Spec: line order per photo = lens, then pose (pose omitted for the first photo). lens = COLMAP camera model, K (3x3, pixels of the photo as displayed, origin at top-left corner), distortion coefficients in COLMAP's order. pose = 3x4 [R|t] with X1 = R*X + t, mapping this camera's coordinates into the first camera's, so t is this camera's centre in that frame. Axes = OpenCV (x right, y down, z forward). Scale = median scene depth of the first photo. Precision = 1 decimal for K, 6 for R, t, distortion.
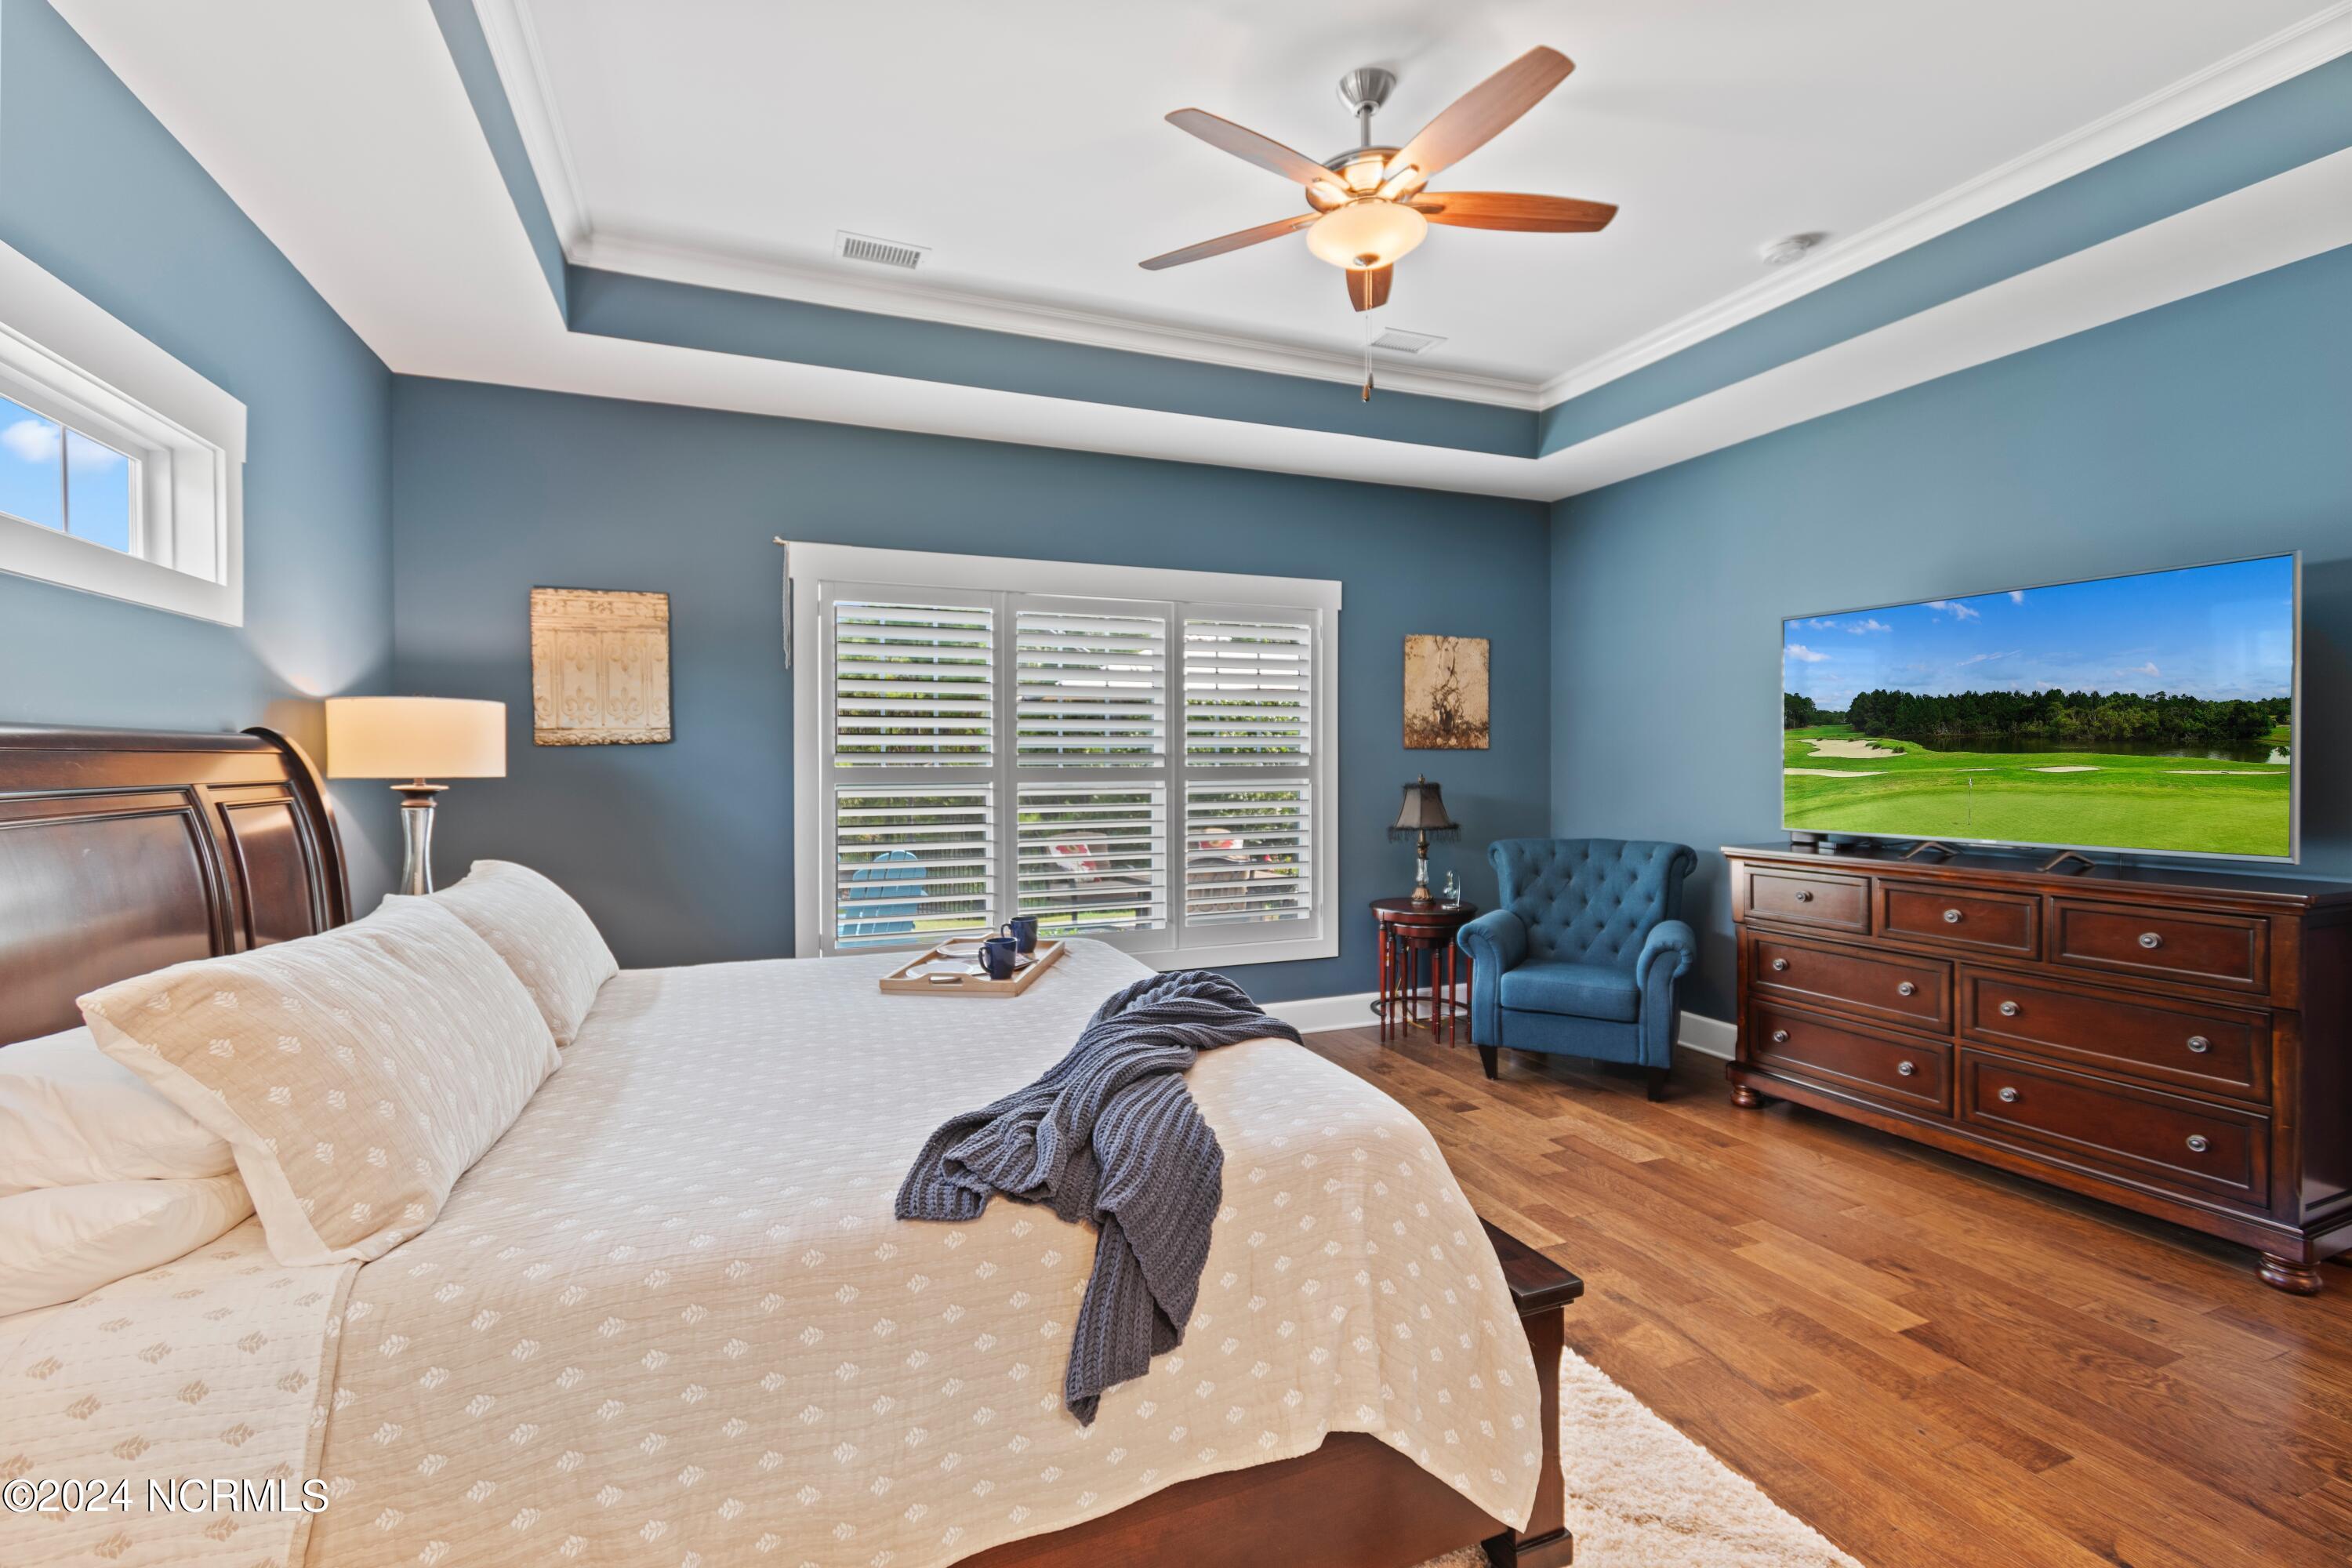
lens RADIAL K [[1014.5, 0, 1092.5], [0, 1014.5, 758.6], [0, 0, 1]] dist [-0.000508, -0.000670]
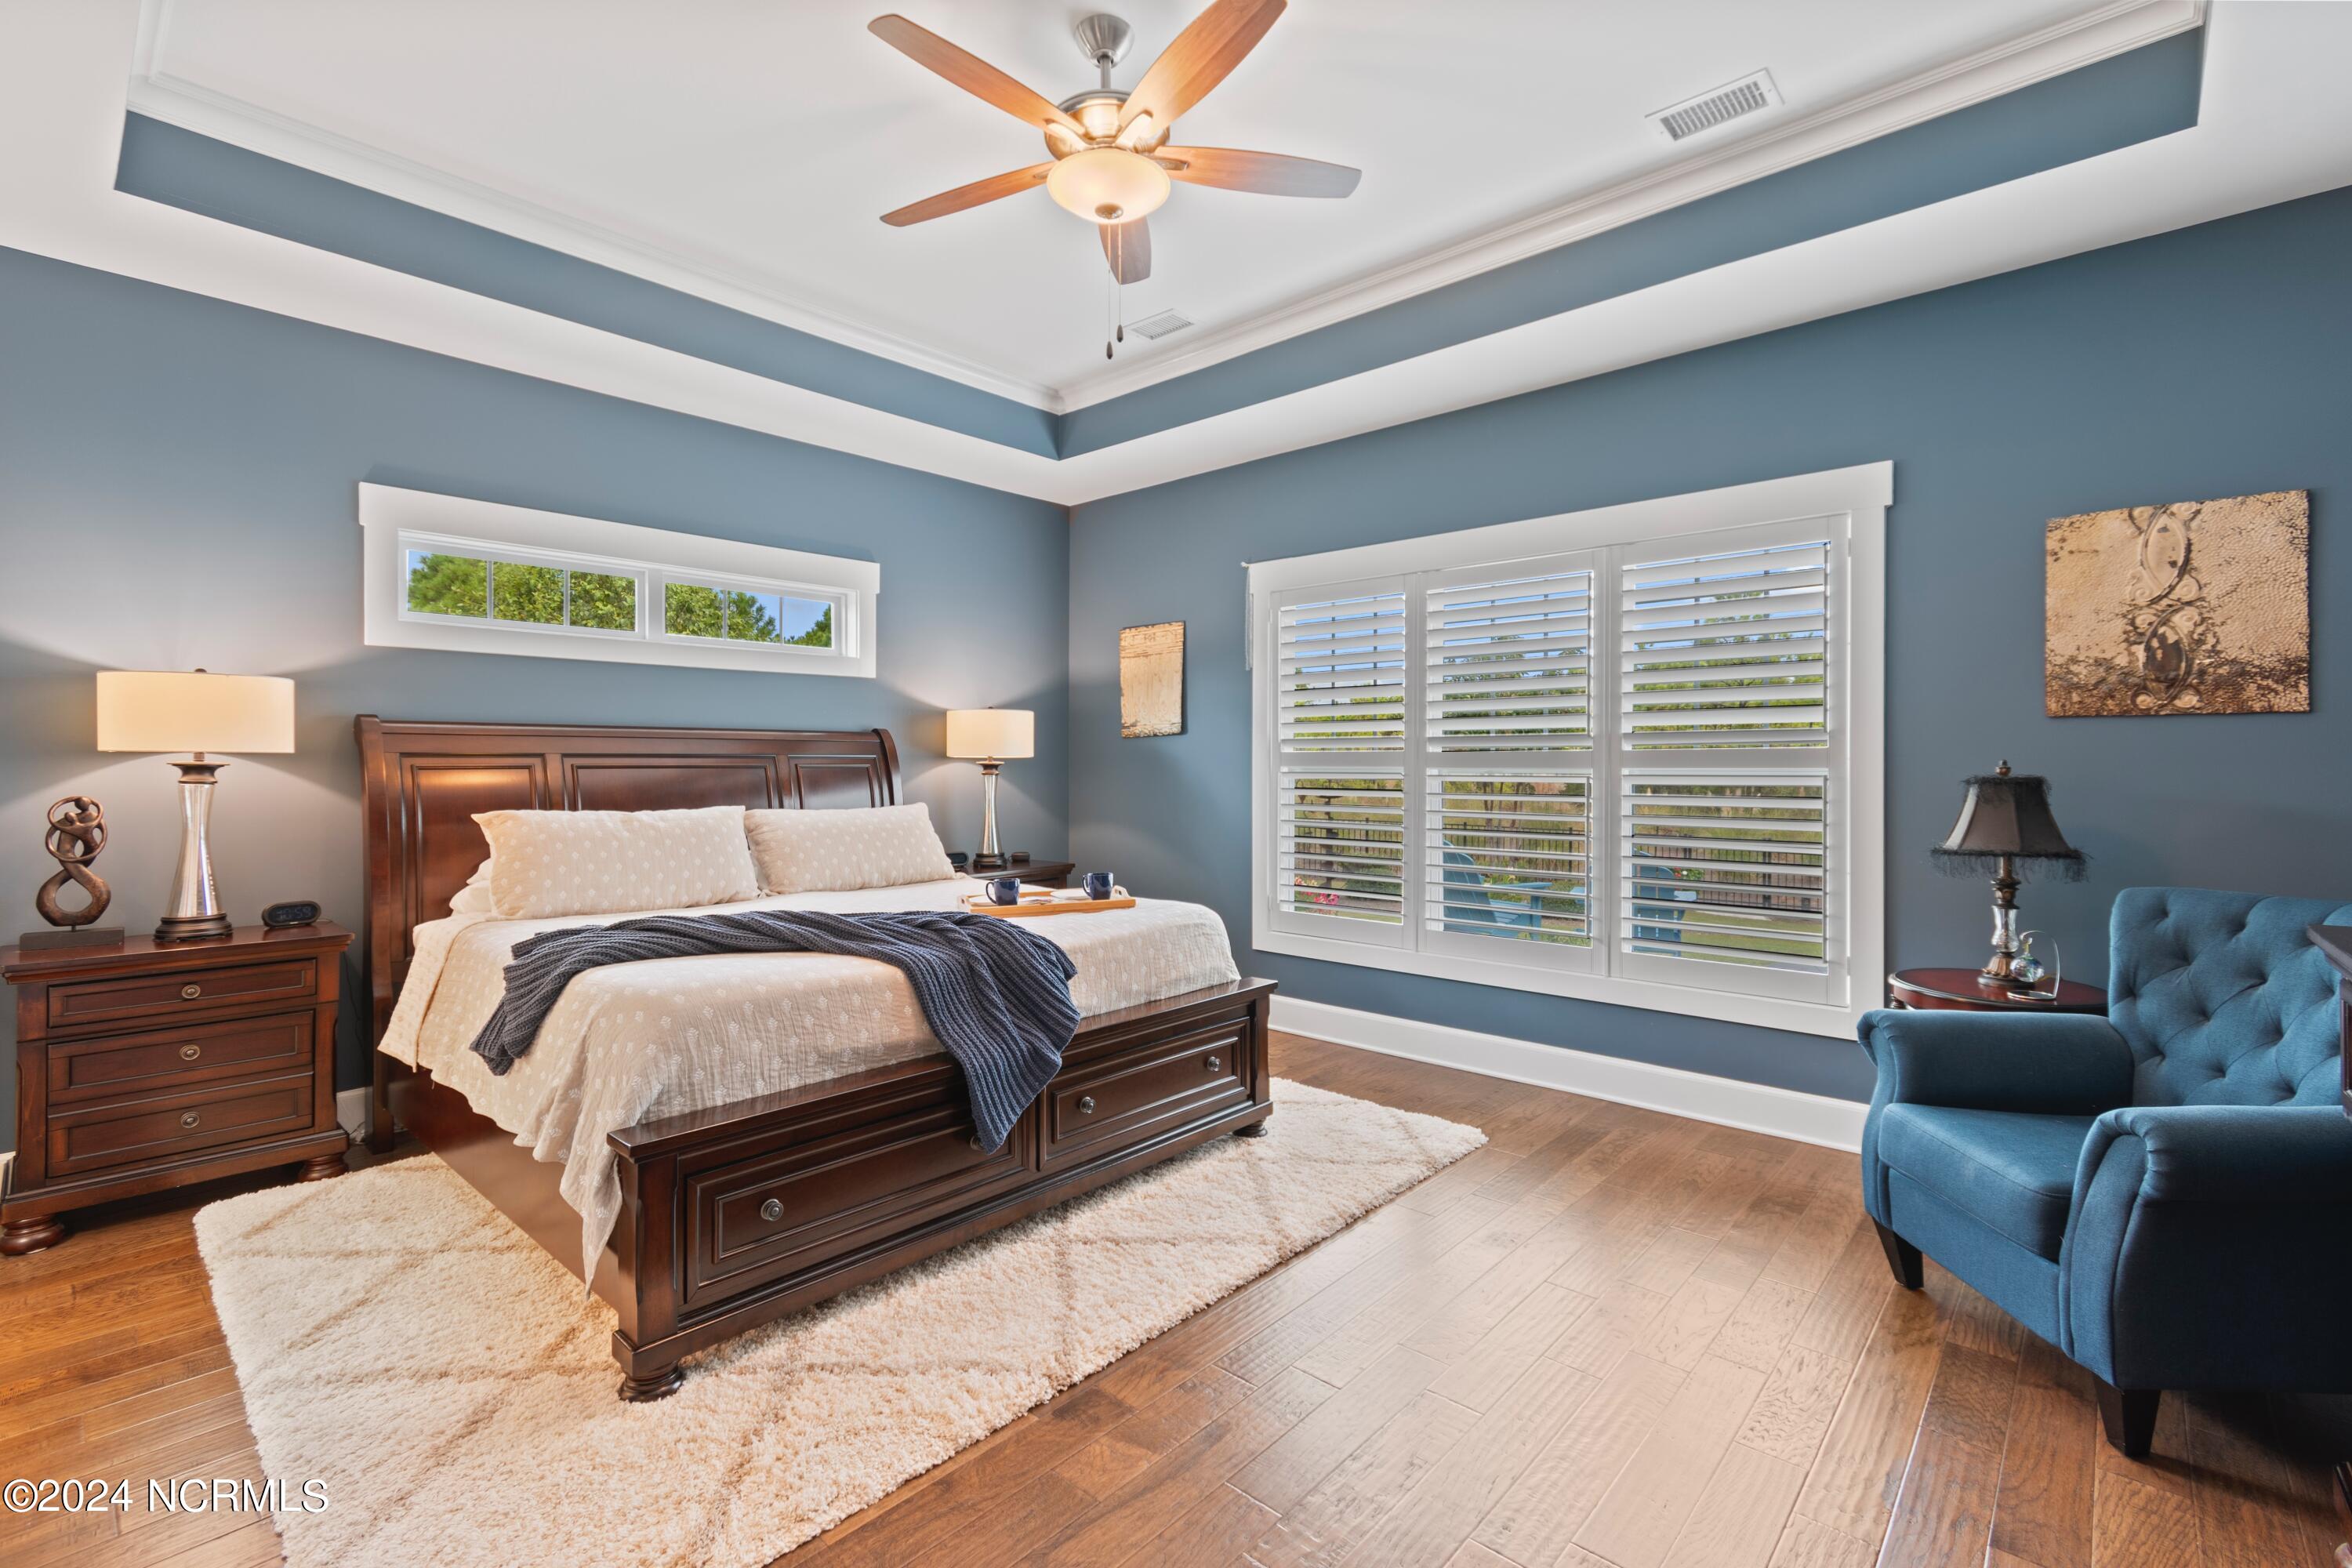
lens RADIAL K [[1014.5, 0, 1236.7], [0, 1014.5, 756.9], [0, 0, 1]] dist [-0.000508, -0.000670]
pose [[0.483409, -0.001558, -0.875393, 0.589097], [0.002503, 0.999997, -0.000398, 0.011454], [0.875391, -0.001998, 0.483411, 0.319998]]
